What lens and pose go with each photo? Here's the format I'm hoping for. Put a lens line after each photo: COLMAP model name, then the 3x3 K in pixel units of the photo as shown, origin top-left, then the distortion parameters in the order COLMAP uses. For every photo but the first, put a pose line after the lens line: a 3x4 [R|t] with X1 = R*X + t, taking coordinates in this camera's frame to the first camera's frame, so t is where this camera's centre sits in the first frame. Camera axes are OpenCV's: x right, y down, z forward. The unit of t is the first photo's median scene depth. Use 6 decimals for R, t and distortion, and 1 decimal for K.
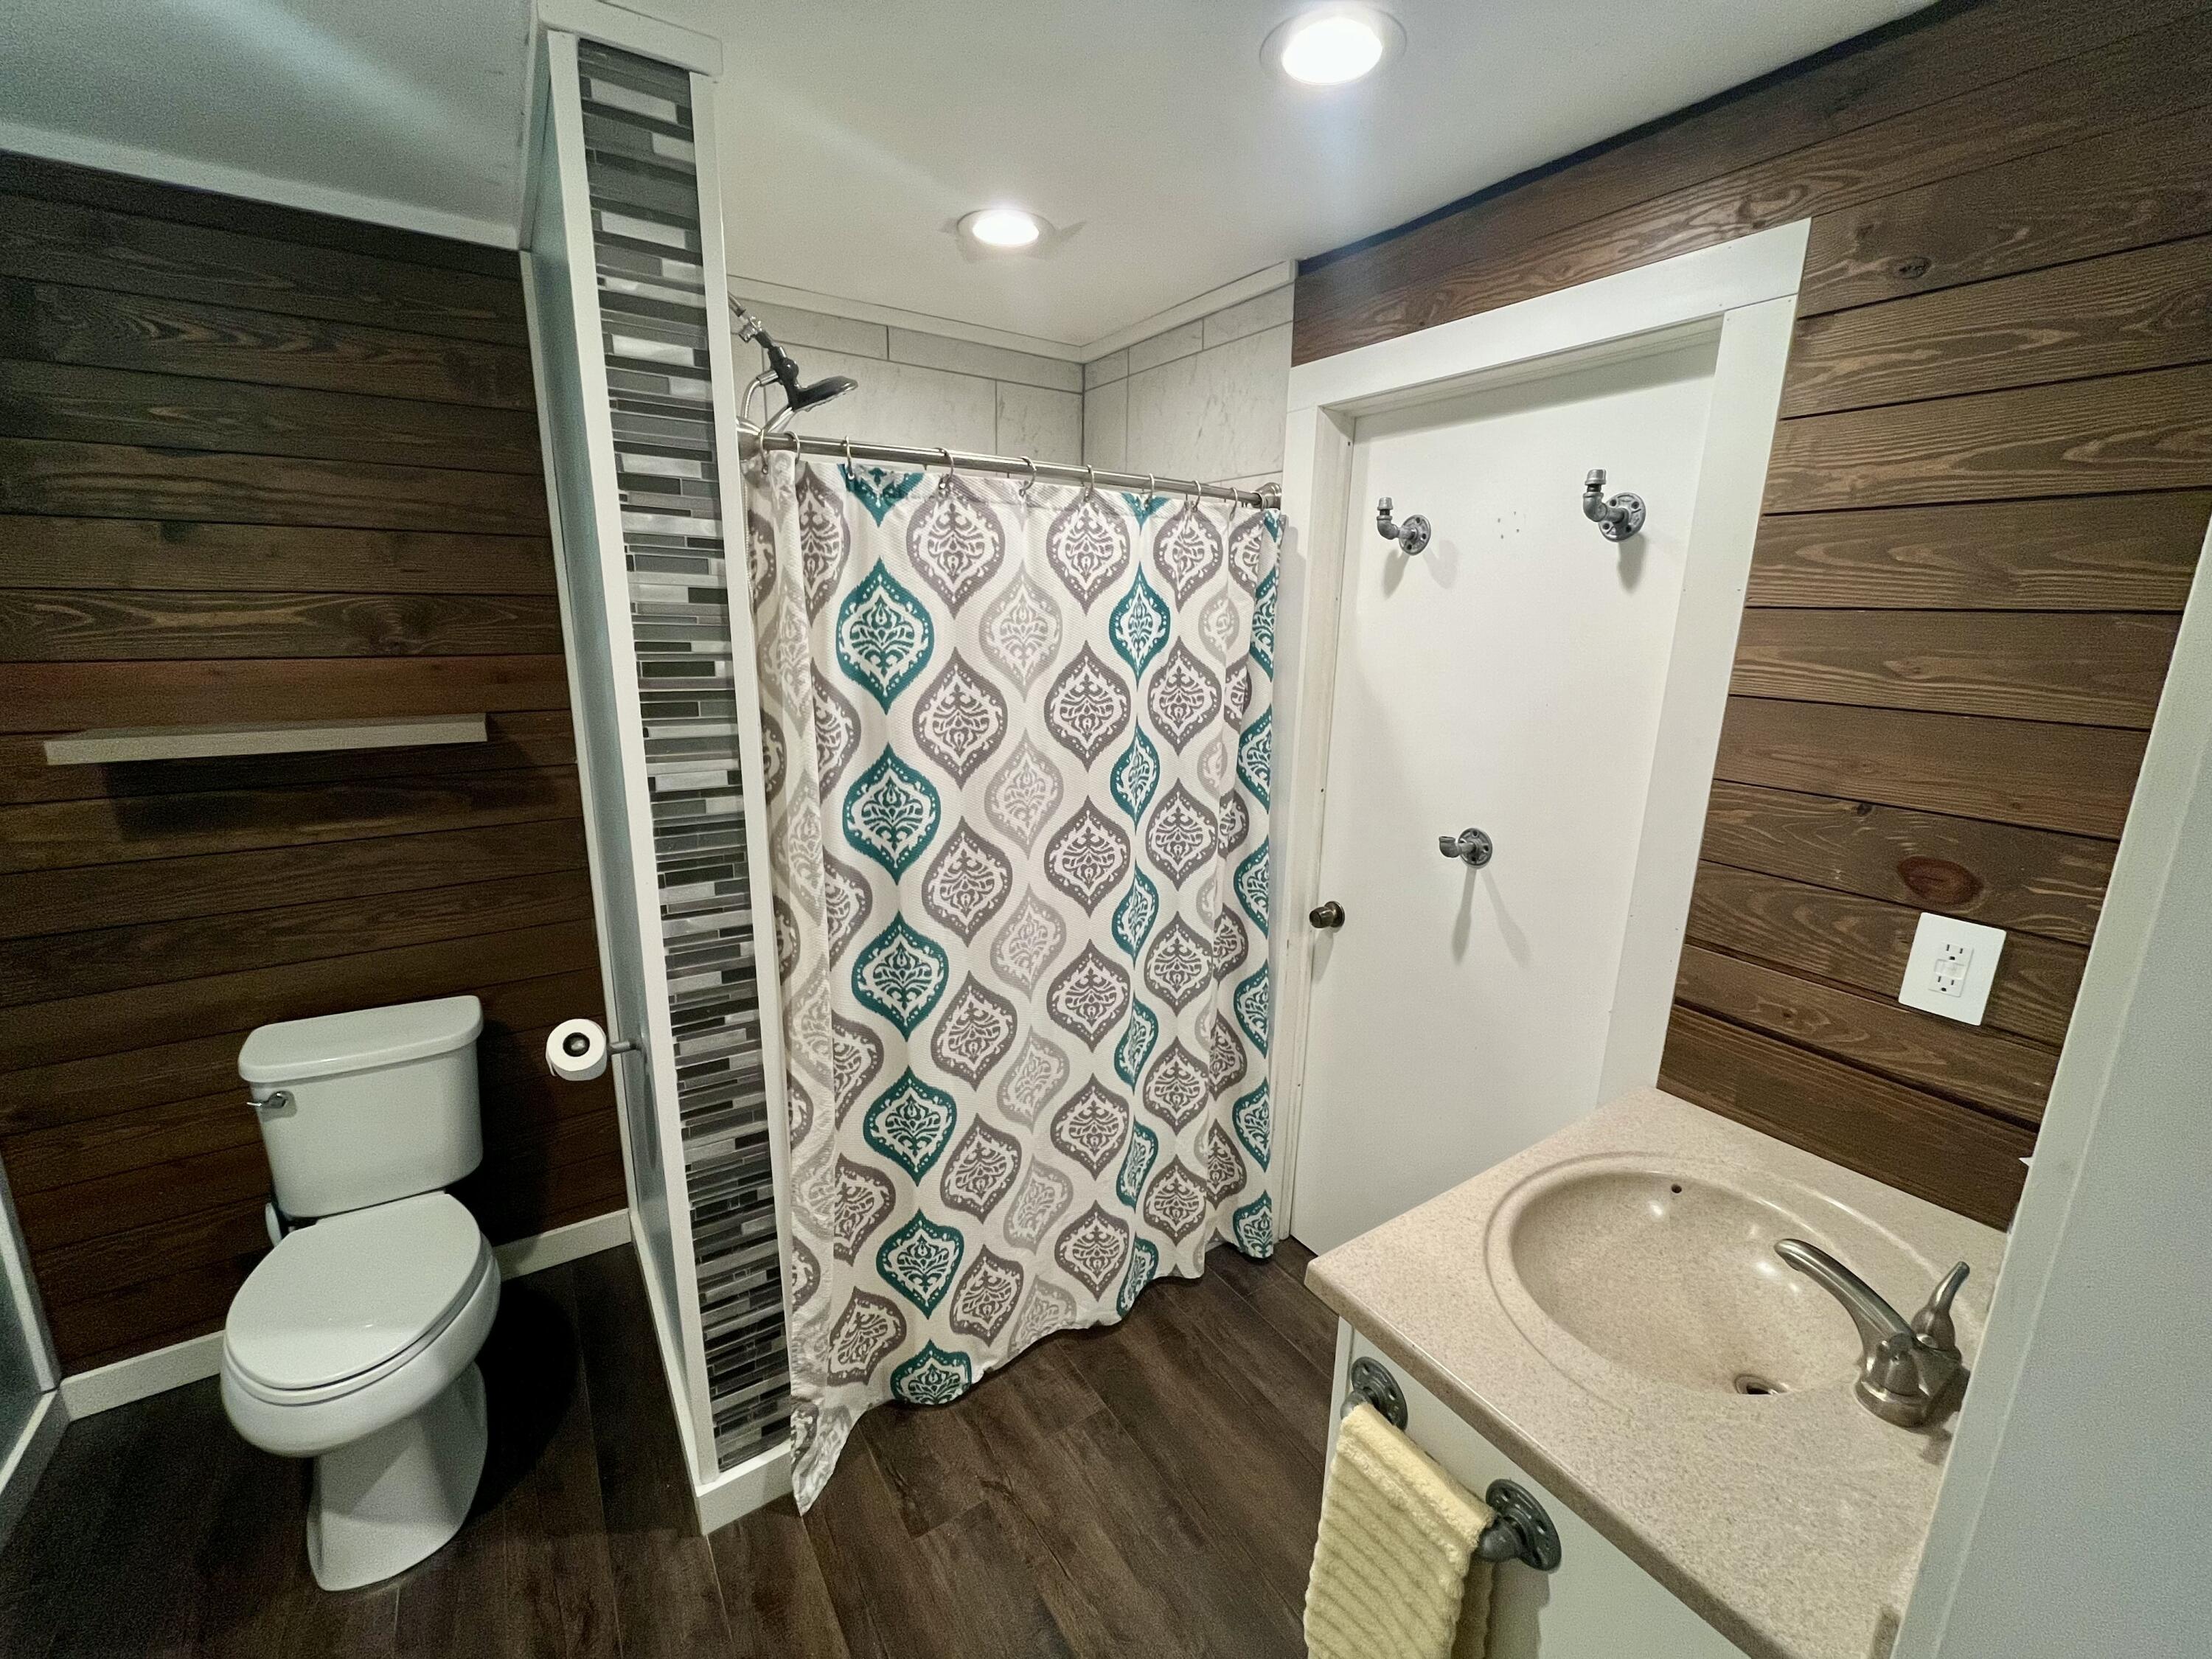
lens RADIAL K [[901.0, 0, 1108.0], [0, 901.0, 824.6], [0, 0, 1]] dist [-0.002853, -0.000556]
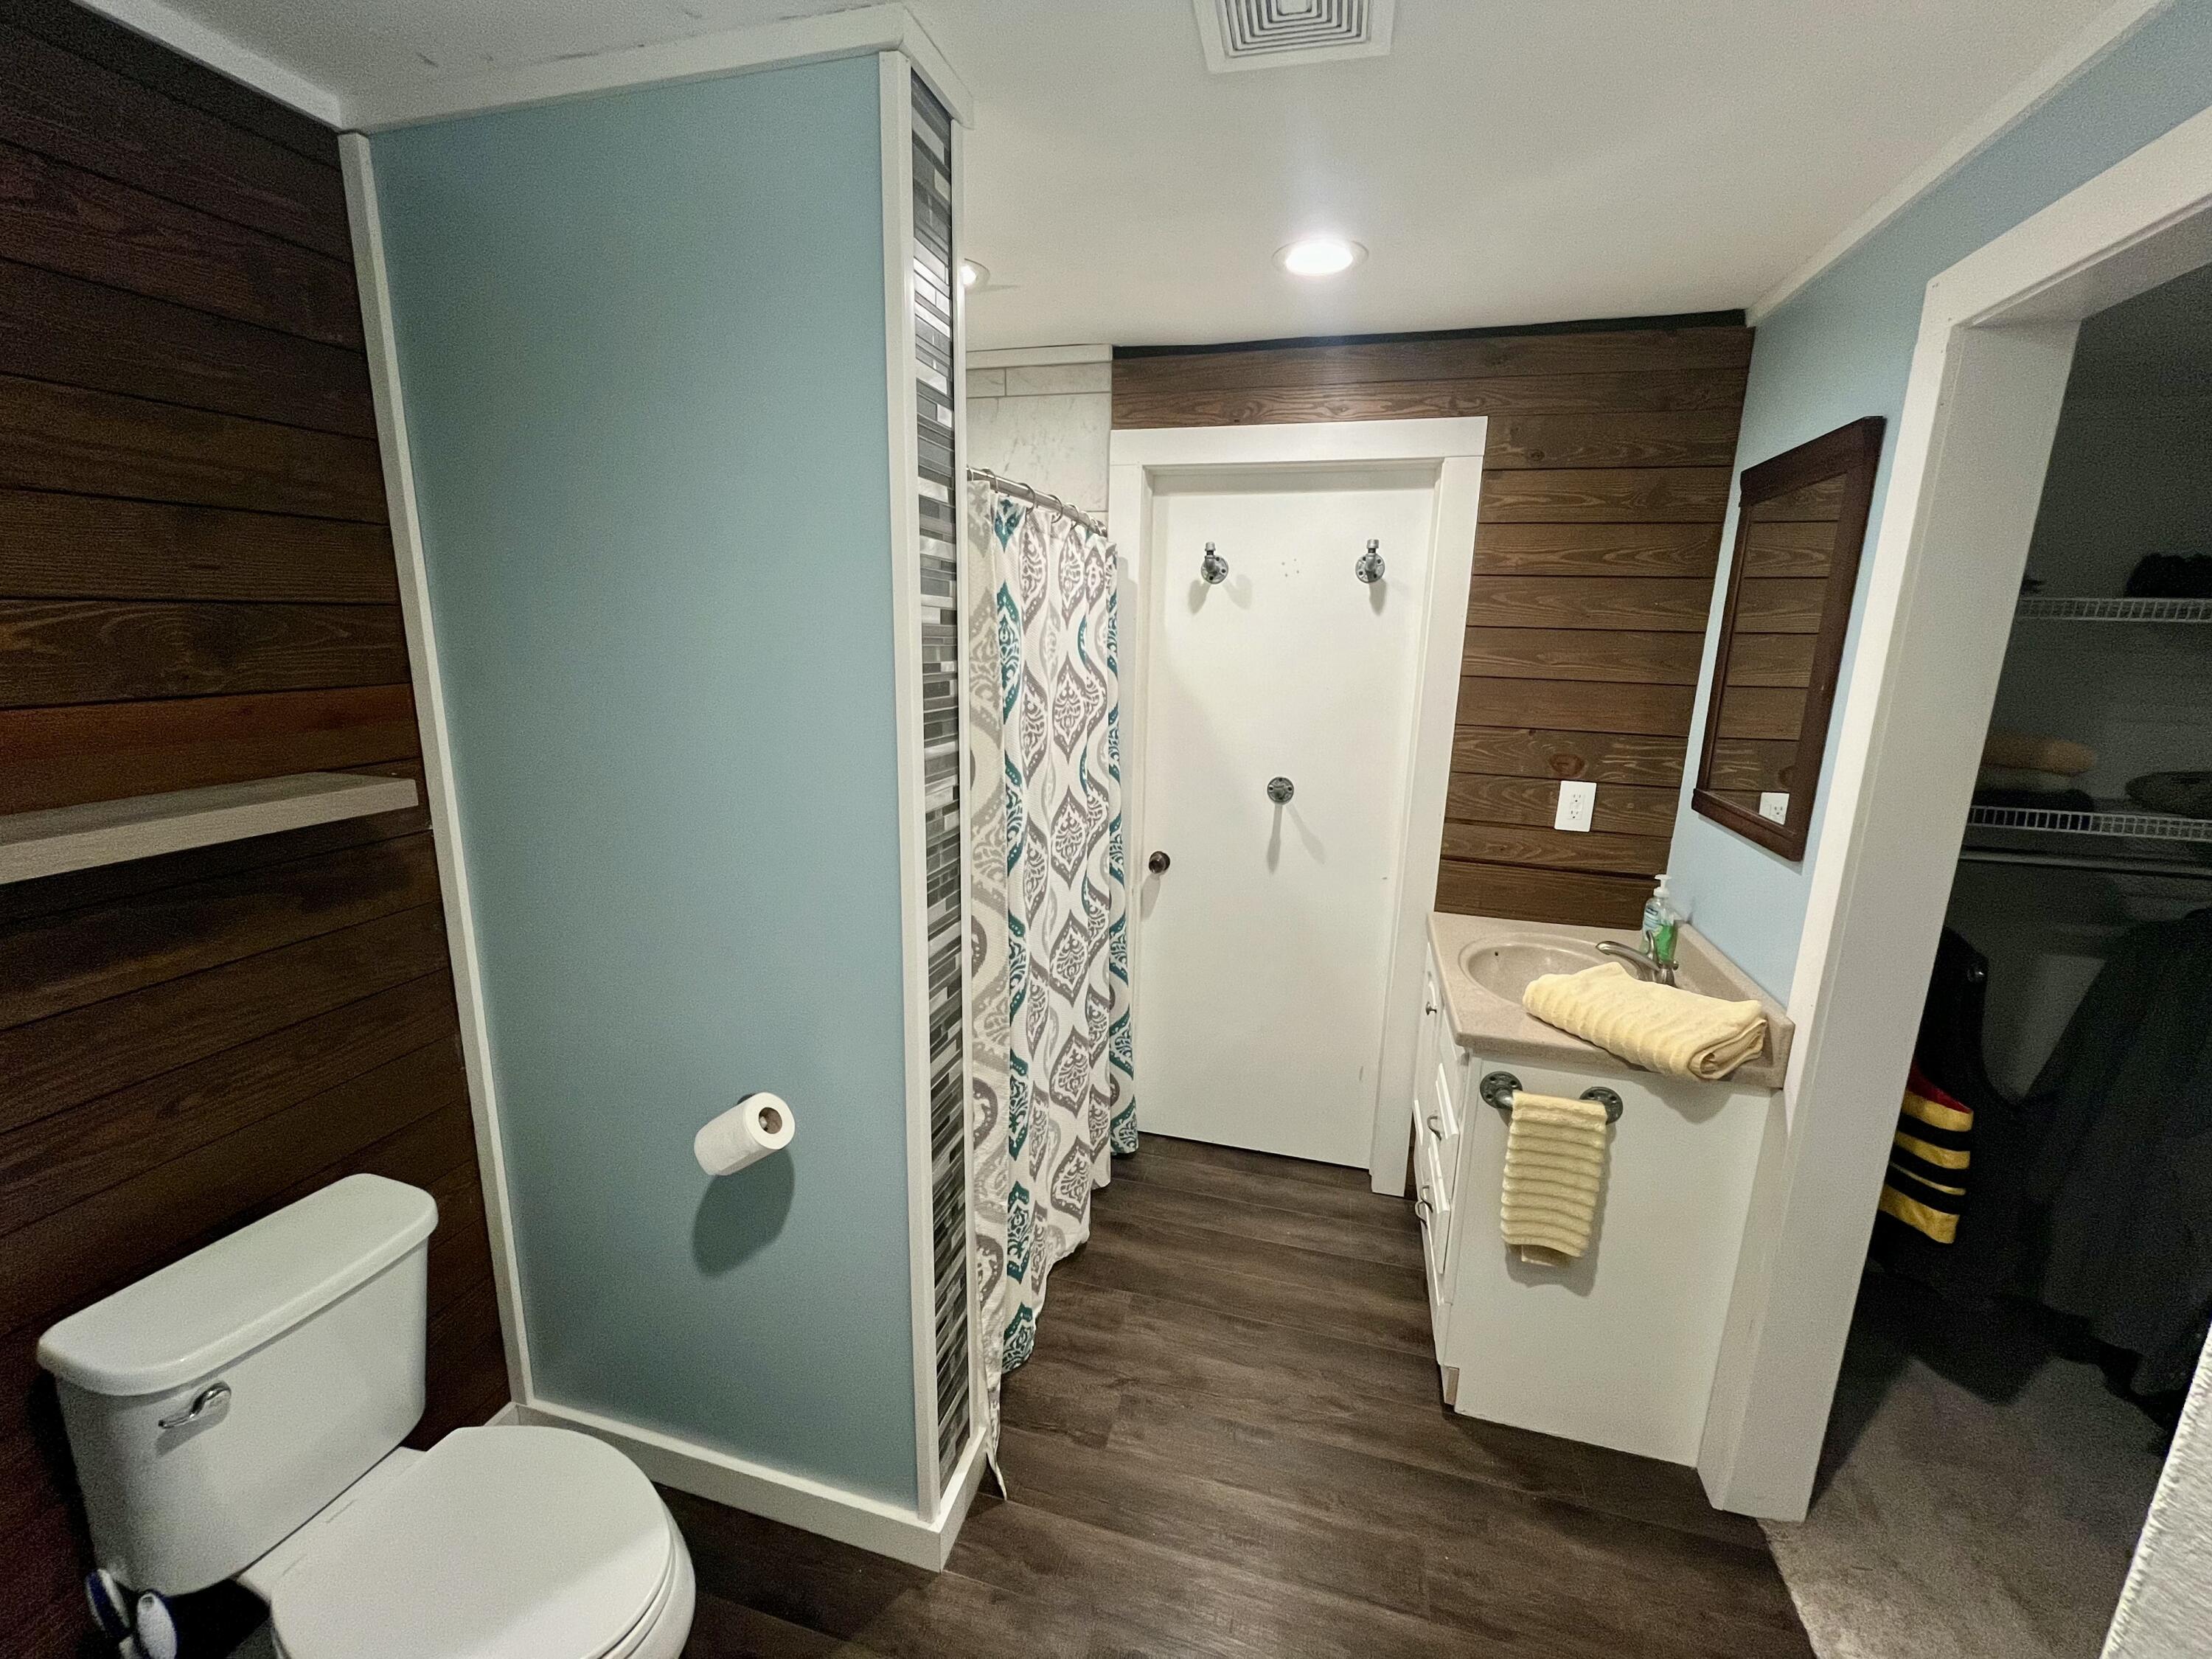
lens RADIAL K [[901.0, 0, 1111.3], [0, 901.0, 824.8], [0, 0, 1]] dist [-0.002853, -0.000556]
pose [[0.753861, -0.143615, 0.641146, -0.838794], [0.142812, 0.988305, 0.053459, -0.040583], [-0.641325, 0.051263, 0.765555, 0.089899]]
